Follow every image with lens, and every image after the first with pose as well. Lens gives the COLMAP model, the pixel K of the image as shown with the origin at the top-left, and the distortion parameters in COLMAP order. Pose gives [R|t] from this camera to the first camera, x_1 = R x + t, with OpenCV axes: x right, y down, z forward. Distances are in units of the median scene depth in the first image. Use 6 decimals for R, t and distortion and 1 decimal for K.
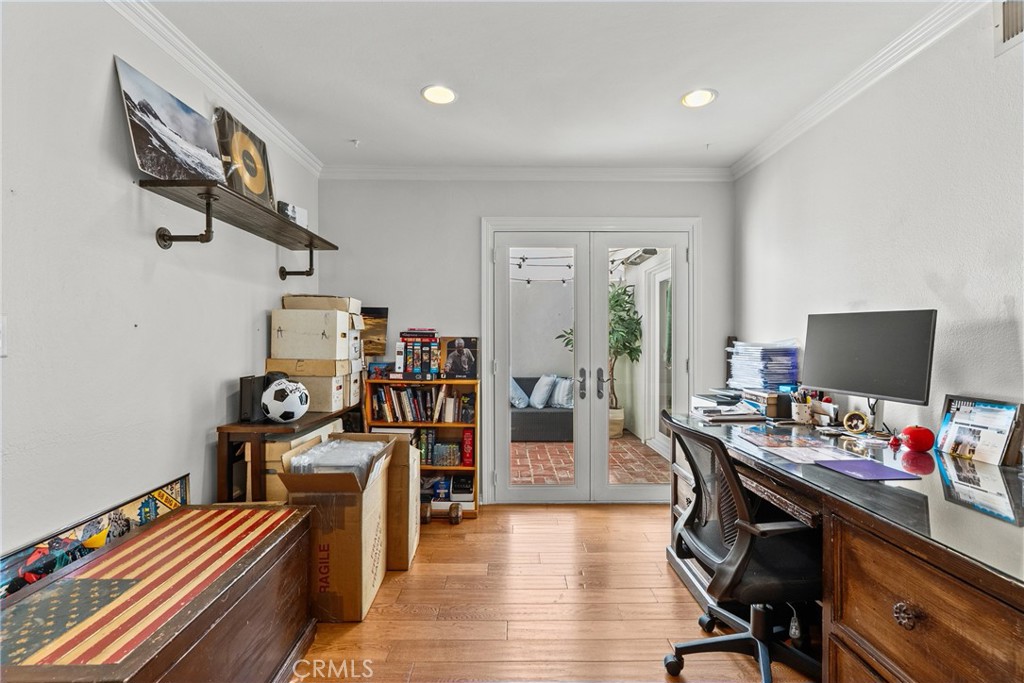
lens RADIAL K [[476.5, 0, 508.0], [0, 476.5, 339.8], [0, 0, 1]] dist [-0.012956, 0.007609]
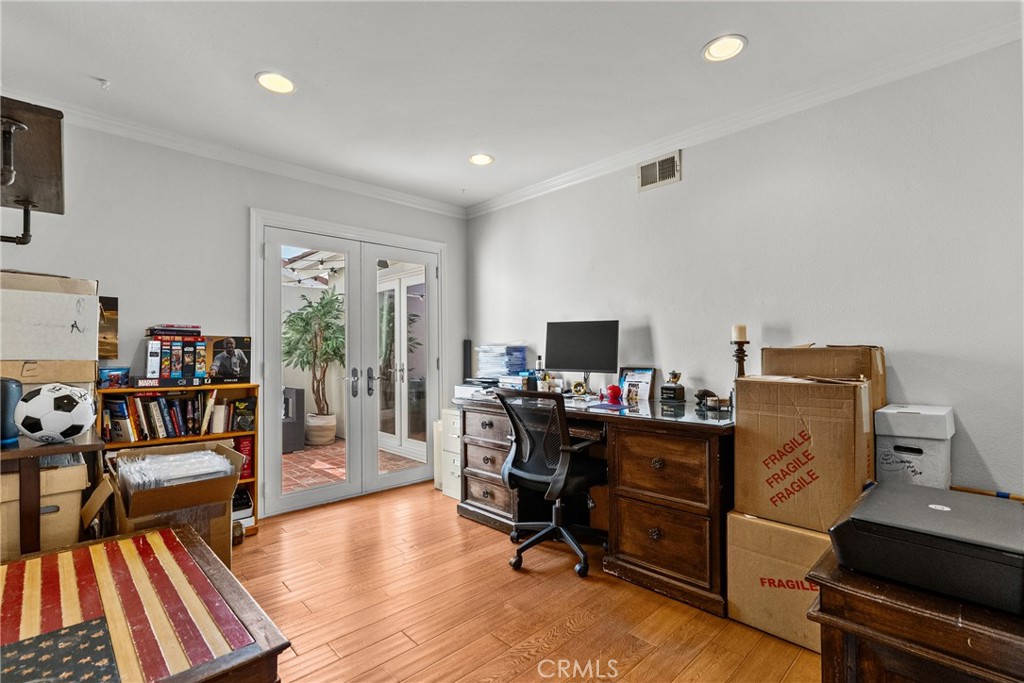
lens RADIAL K [[476.0, 0, 531.4], [0, 476.0, 337.4], [0, 0, 1]] dist [-0.002482, 0.000165]
pose [[0.707591, 0.014563, 0.706472, -0.342686], [0.009621, 0.999496, -0.030240, 0.029640], [-0.706557, 0.028195, 0.707094, -0.030910]]
